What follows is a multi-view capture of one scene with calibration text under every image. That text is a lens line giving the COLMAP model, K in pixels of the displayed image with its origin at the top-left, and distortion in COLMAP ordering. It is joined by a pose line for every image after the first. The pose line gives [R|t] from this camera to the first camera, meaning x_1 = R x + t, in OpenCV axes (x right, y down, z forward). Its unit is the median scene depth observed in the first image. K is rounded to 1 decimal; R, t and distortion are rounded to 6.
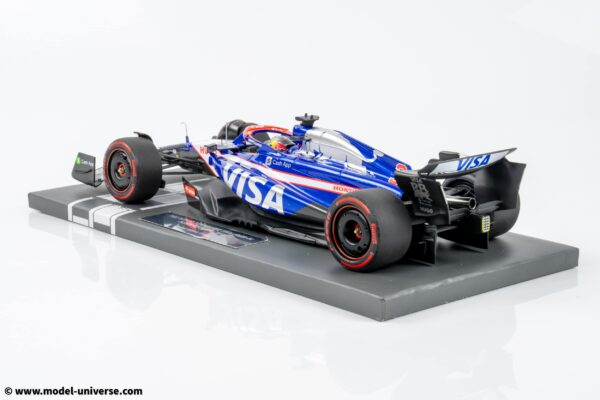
lens RADIAL K [[1215.4, 0, 300.0], [0, 1215.4, 200.0], [0, 0, 1]] dist [0.008646, 0.144042]
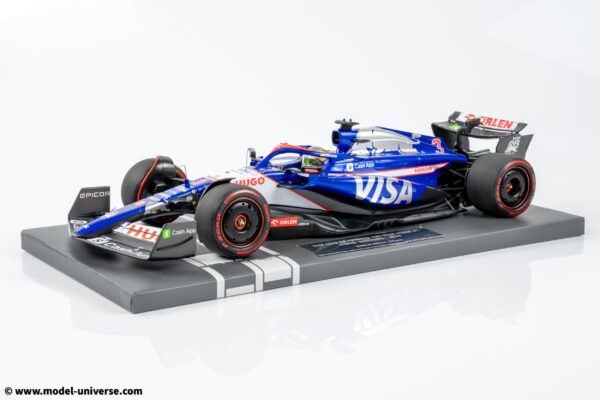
lens RADIAL K [[1215.4, 0, 300.0], [0, 1215.4, 200.0], [0, 0, 1]] dist [0.008646, 0.144042]
pose [[0.122792, -0.216777, 0.968468, -1.103495], [0.187706, 0.963312, 0.191823, -0.223786], [-0.974520, 0.158233, 0.158978, 0.896214]]
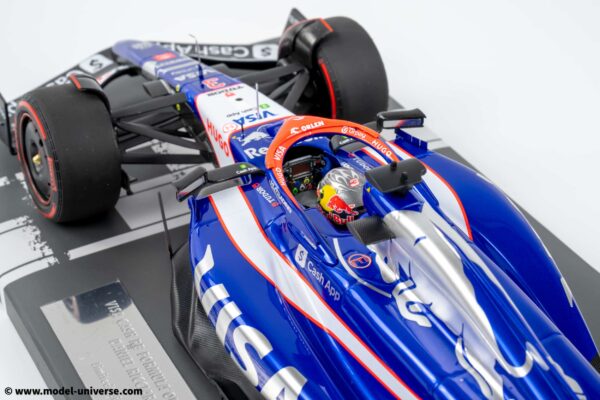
lens RADIAL K [[1336.9, 0, 300.0], [0, 1336.9, 200.0], [0, 0, 1]] dist [0.224248, 0.012345]
pose [[0.970396, 0.119155, -0.210079, 0.072208], [-0.034264, 0.928948, 0.368622, -0.228929], [0.239075, -0.350512, 0.905530, 0.592960]]
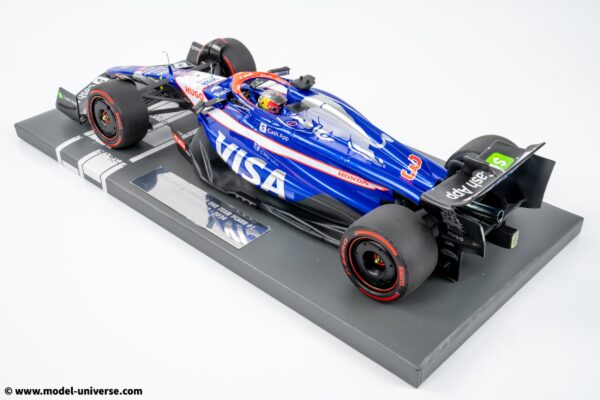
lens RADIAL K [[750.0, 0, 300.0], [0, 750.0, 200.0], [0, 0, 1]] dist [0.023401, 0.019517]
pose [[0.995995, -0.054166, 0.071131, -0.042572], [0.024826, 0.931853, 0.361986, -0.194248], [-0.085891, -0.358771, 0.929466, 0.444683]]
